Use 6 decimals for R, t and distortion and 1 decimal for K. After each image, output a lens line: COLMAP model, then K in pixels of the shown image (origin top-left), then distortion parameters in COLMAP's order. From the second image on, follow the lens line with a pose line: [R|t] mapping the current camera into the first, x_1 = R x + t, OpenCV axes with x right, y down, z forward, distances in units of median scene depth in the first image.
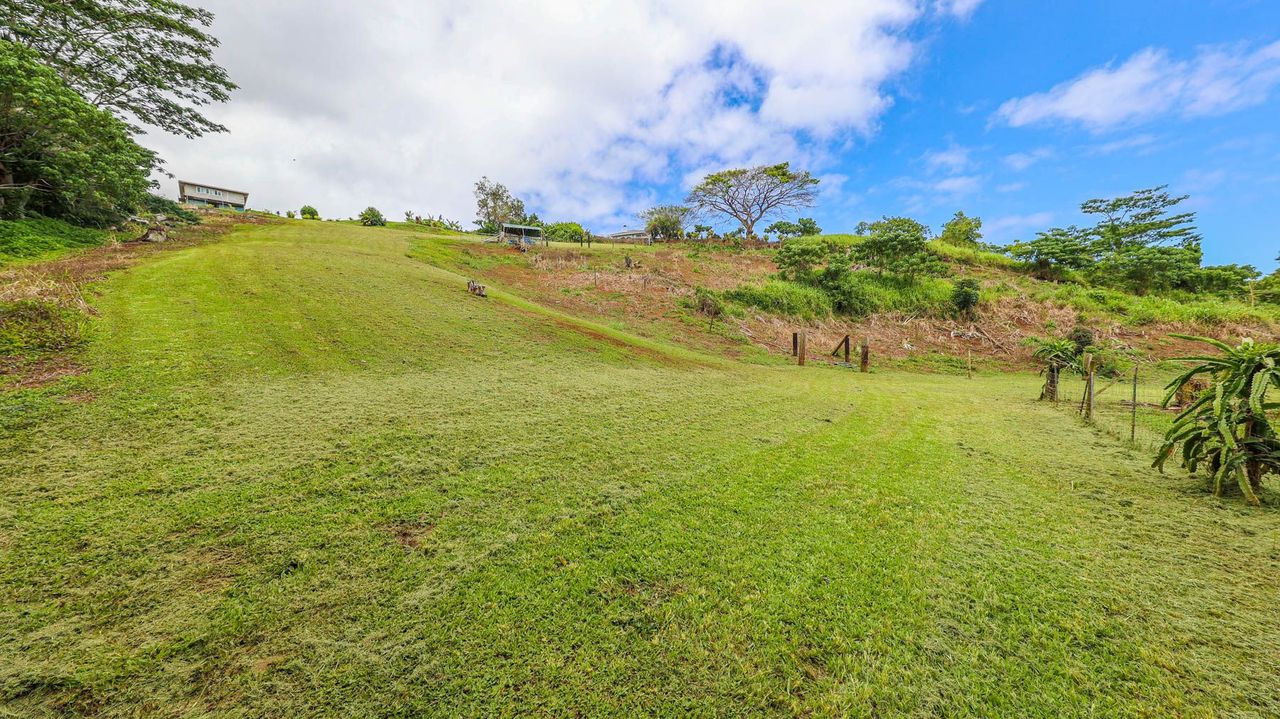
lens RADIAL K [[385.2, 0, 647.2], [0, 385.2, 365.8], [0, 0, 1]] dist [-0.018418, 0.000020]
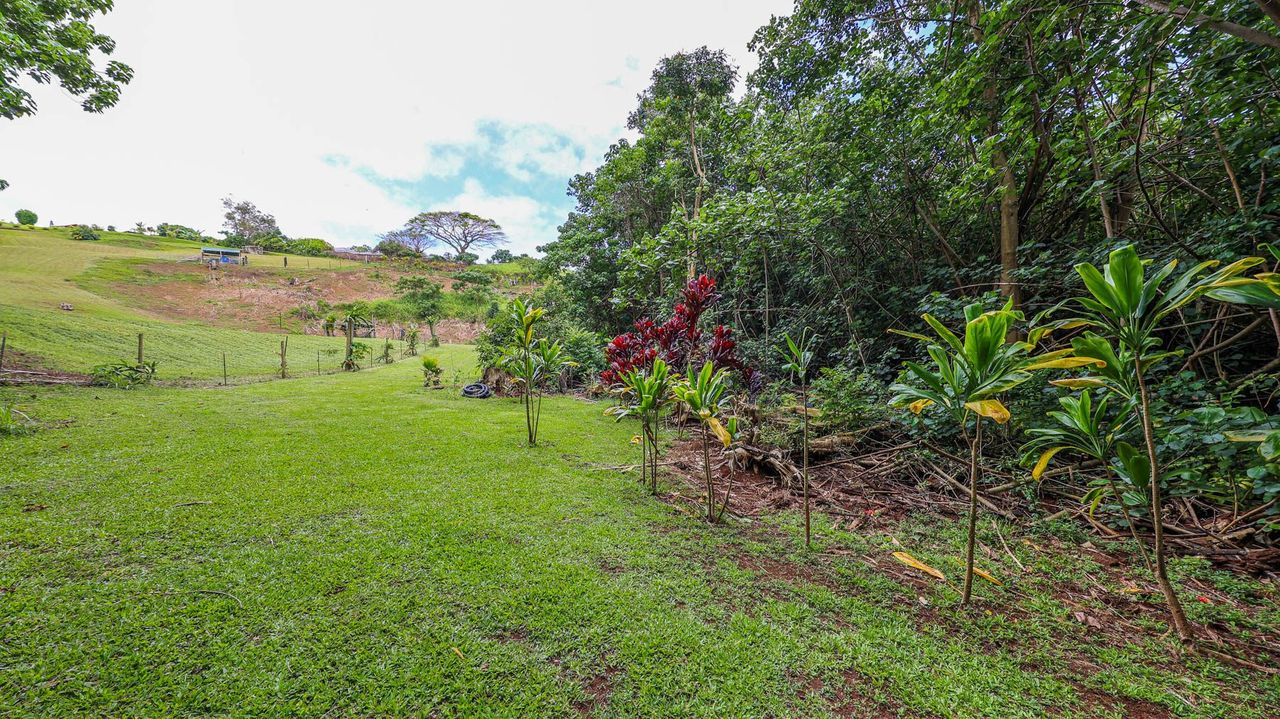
lens RADIAL K [[385.2, 0, 647.2], [0, 385.2, 365.8], [0, 0, 1]] dist [-0.018418, 0.000020]
pose [[0.965957, -0.008778, 0.258555, 0.656629], [0.008784, 0.999961, 0.001135, 0.047453], [-0.258555, 0.001174, 0.965996, -0.558494]]
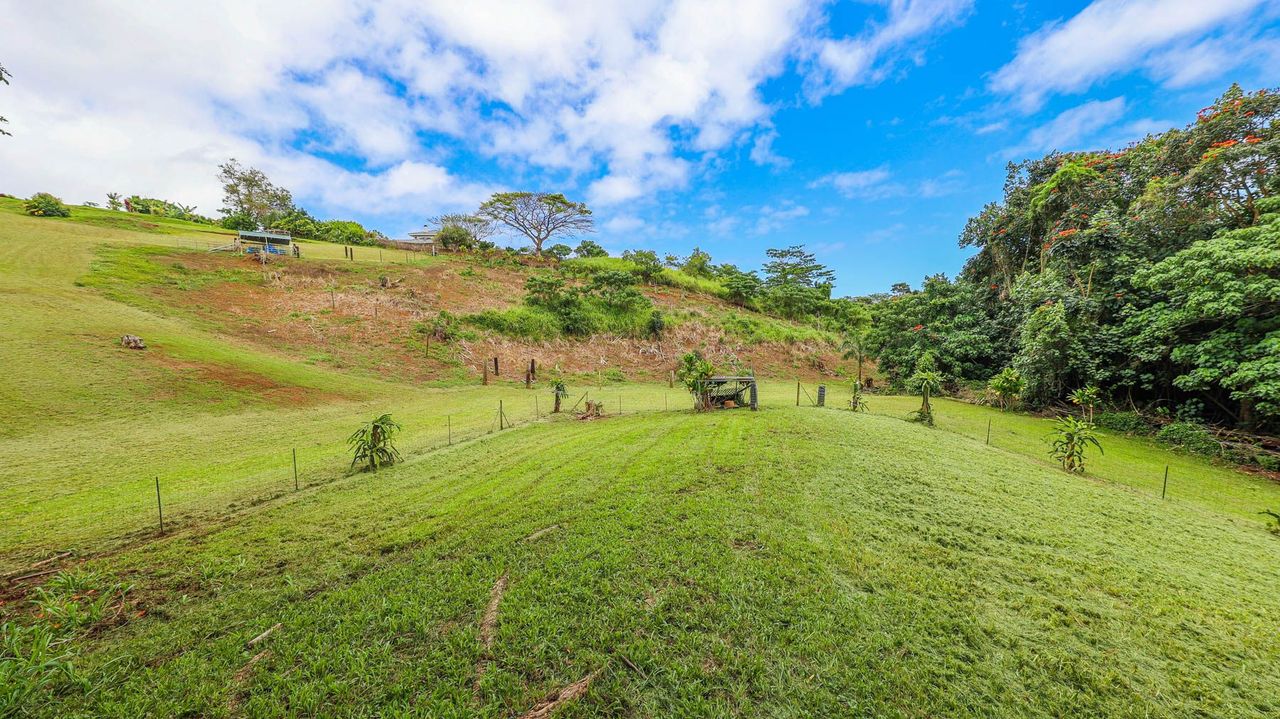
lens RADIAL K [[385.2, 0, 647.2], [0, 385.2, 365.8], [0, 0, 1]] dist [-0.018418, 0.000020]
pose [[0.934113, -0.024788, 0.356115, 0.188758], [0.016538, 0.999520, 0.026195, -0.039075], [-0.356594, -0.018579, 0.934075, -0.191735]]
